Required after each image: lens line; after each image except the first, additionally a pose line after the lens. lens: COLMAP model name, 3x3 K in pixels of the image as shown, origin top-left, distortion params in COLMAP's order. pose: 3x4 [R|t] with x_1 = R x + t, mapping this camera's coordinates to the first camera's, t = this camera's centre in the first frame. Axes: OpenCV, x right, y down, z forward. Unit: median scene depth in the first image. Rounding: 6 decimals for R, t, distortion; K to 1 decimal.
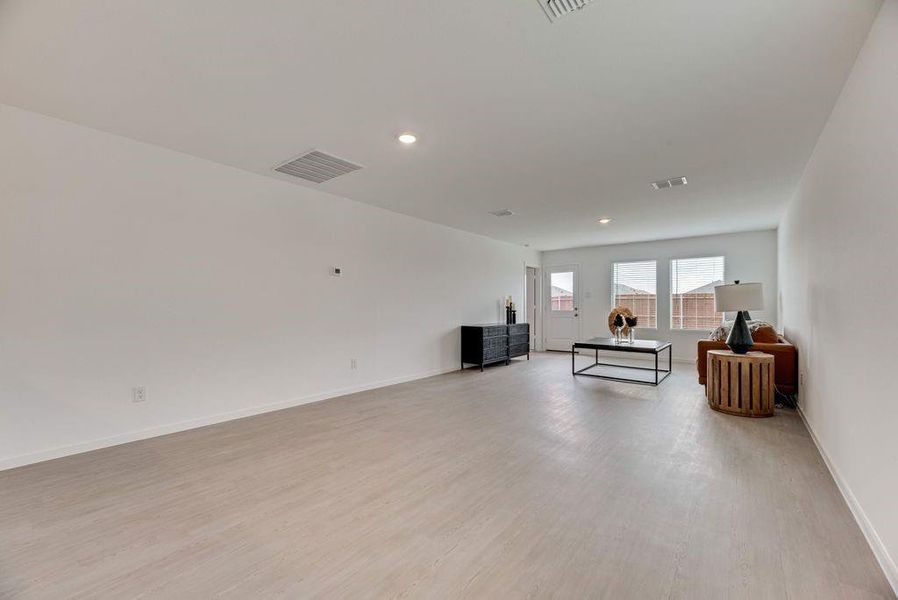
lens RADIAL K [[364.2, 0, 450.7], [0, 364.2, 306.5], [0, 0, 1]] dist [0.000994, 0.000262]
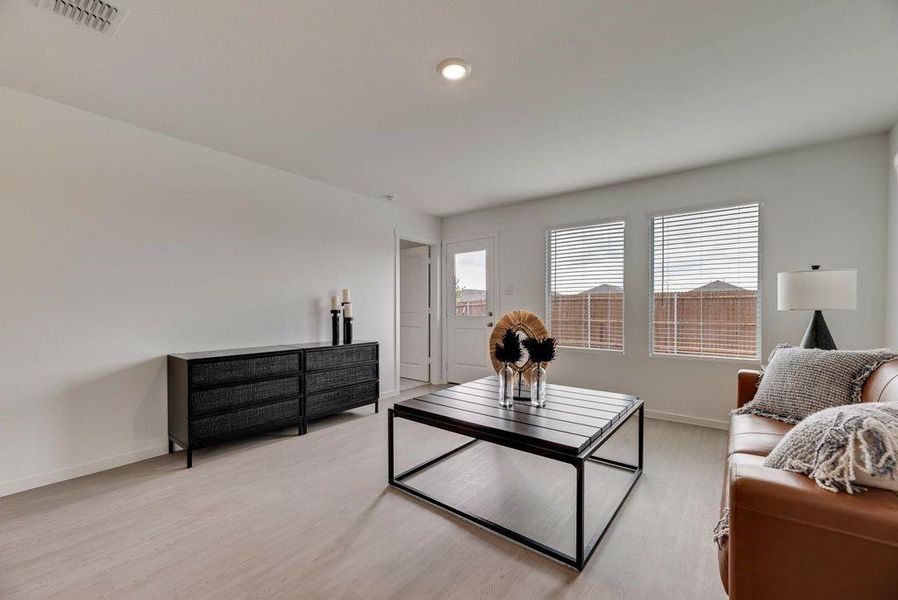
lens RADIAL K [[367.9, 0, 449.8], [0, 367.9, 314.5], [0, 0, 1]] dist [0.001087, 0.000163]
pose [[0.999953, 0.000646, 0.009712, 0.356792], [-0.000782, 0.999902, 0.013995, -0.001344], [-0.009702, -0.014002, 0.999855, 0.547720]]
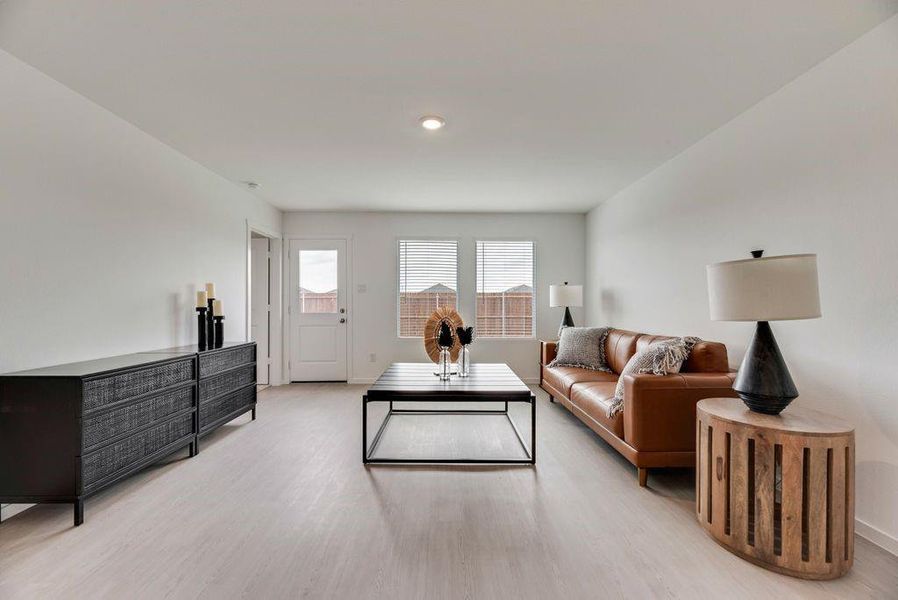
lens RADIAL K [[364.2, 0, 450.7], [0, 364.2, 306.5], [0, 0, 1]] dist [0.000994, 0.000262]
pose [[0.770515, 0.000317, 0.637422, 0.123906], [0.000088, 1.000000, -0.000604, -0.000899], [-0.637422, 0.000522, 0.770515, 0.540350]]
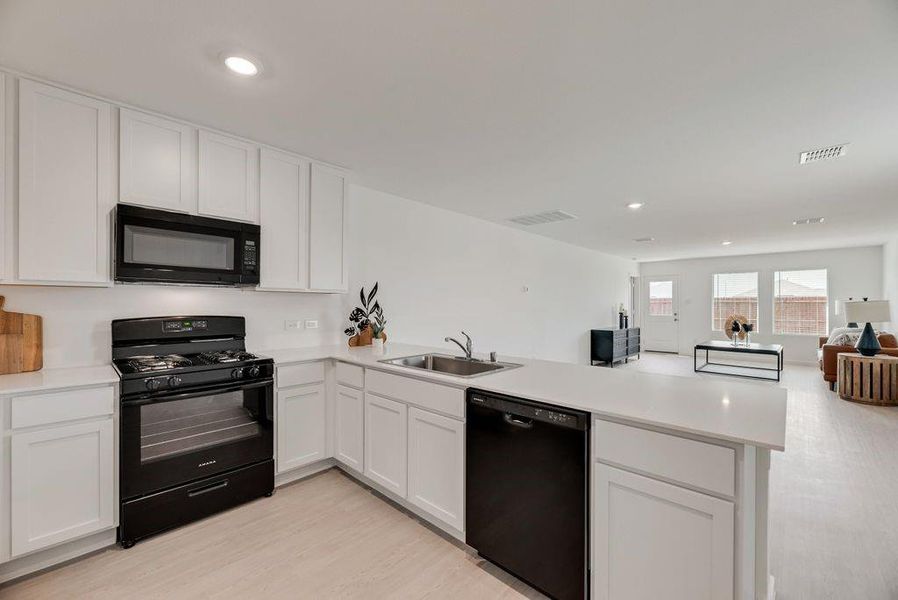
lens RADIAL K [[364.2, 0, 450.7], [0, 364.2, 306.5], [0, 0, 1]] dist [0.000994, 0.000262]
pose [[0.996183, 0.001962, -0.087267, -0.320563], [-0.001608, 0.999990, 0.004126, -0.026803], [0.087274, -0.003970, 0.996176, -0.228708]]
